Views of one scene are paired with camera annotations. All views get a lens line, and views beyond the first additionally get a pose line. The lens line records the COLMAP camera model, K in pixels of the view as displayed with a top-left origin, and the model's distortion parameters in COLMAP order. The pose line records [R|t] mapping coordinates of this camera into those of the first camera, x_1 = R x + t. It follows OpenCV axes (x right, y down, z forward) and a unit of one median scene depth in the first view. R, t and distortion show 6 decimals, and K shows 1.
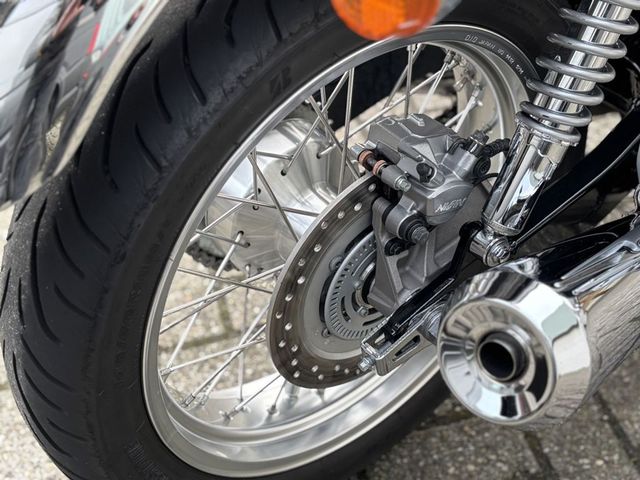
lens RADIAL K [[948.0, 0, 320.0], [0, 948.0, 240.0], [0, 0, 1]] dist [0.019923, 0.003651]
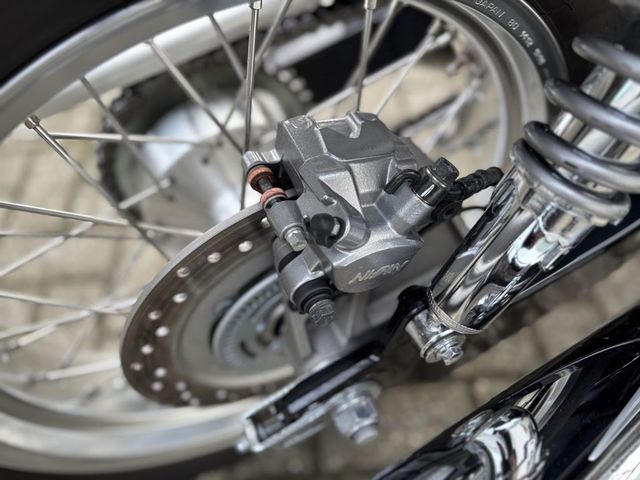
lens RADIAL K [[488.6, 0, 320.0], [0, 488.6, 240.0], [0, 0, 1]] dist [-0.057006, 0.004673]
pose [[0.973394, 0.157178, -0.166733, 0.150919], [-0.117688, 0.967276, 0.224780, -0.125435], [0.196607, -0.199177, 0.960039, 0.689813]]
